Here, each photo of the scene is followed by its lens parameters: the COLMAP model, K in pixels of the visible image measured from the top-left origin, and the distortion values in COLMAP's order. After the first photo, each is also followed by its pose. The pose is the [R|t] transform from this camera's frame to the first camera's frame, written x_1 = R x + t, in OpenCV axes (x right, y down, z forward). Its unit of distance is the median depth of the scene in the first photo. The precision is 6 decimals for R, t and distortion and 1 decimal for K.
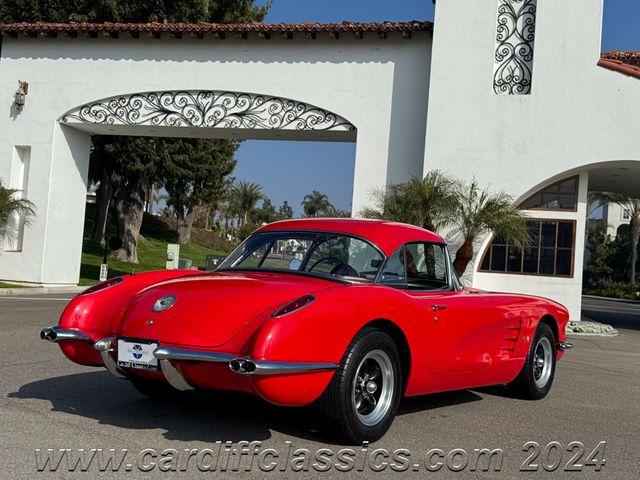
lens RADIAL K [[772.4, 0, 321.7], [0, 772.4, 242.5], [0, 0, 1]] dist [0.096135, 0.000000]
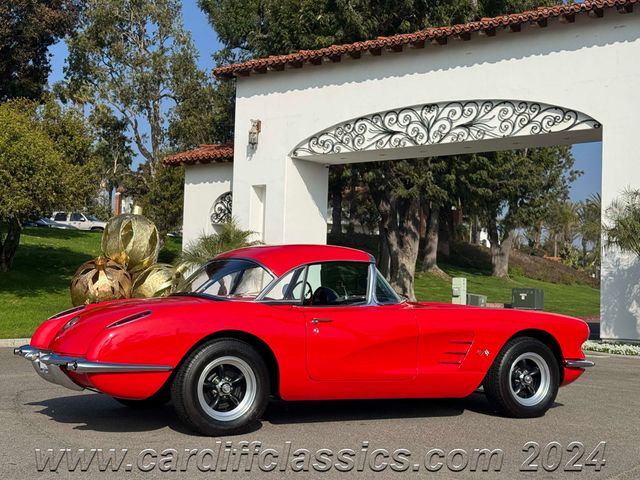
lens RADIAL K [[960.0, 0, 320.4], [0, 960.0, 242.5], [0, 0, 1]] dist [0.135344, 0.000000]
pose [[0.911216, -0.070159, -0.405910, 0.177086], [0.055666, 0.997323, -0.047419, 0.009551], [0.408150, 0.020613, 0.912682, -0.062251]]
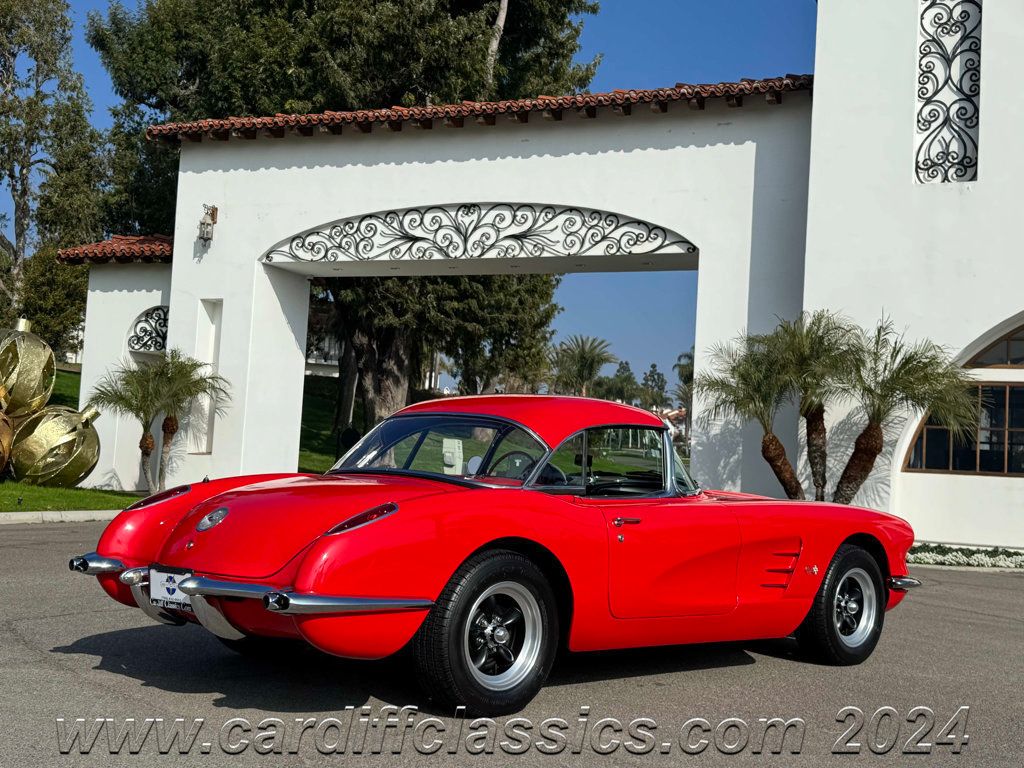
lens RADIAL K [[1235.8, 0, 515.5], [0, 1235.8, 382.7], [0, 0, 1]] dist [0.096135, 0.000000]
pose [[0.985915, -0.030676, -0.164411, 0.059057], [0.024176, 0.998851, -0.041389, 0.001078], [0.165492, 0.036832, 0.985523, -0.024927]]
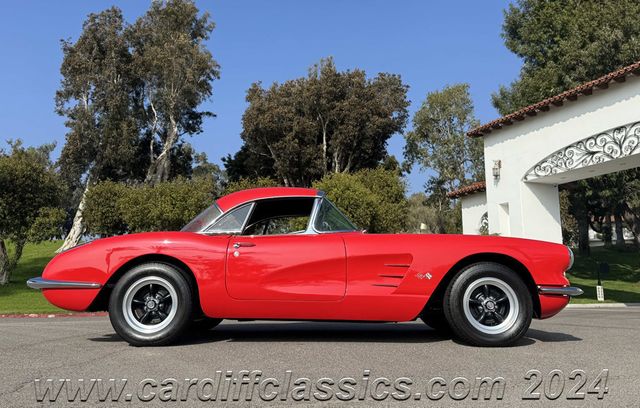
lens RADIAL K [[548.1, 0, 319.2], [0, 548.1, 176.4], [0, 0, 1]] dist [0.070373, -0.071748]
pose [[0.580443, -0.232368, -0.780443, 0.231407], [0.068166, 0.968922, -0.237788, 0.048345], [0.811443, 0.084822, 0.578244, 0.145659]]
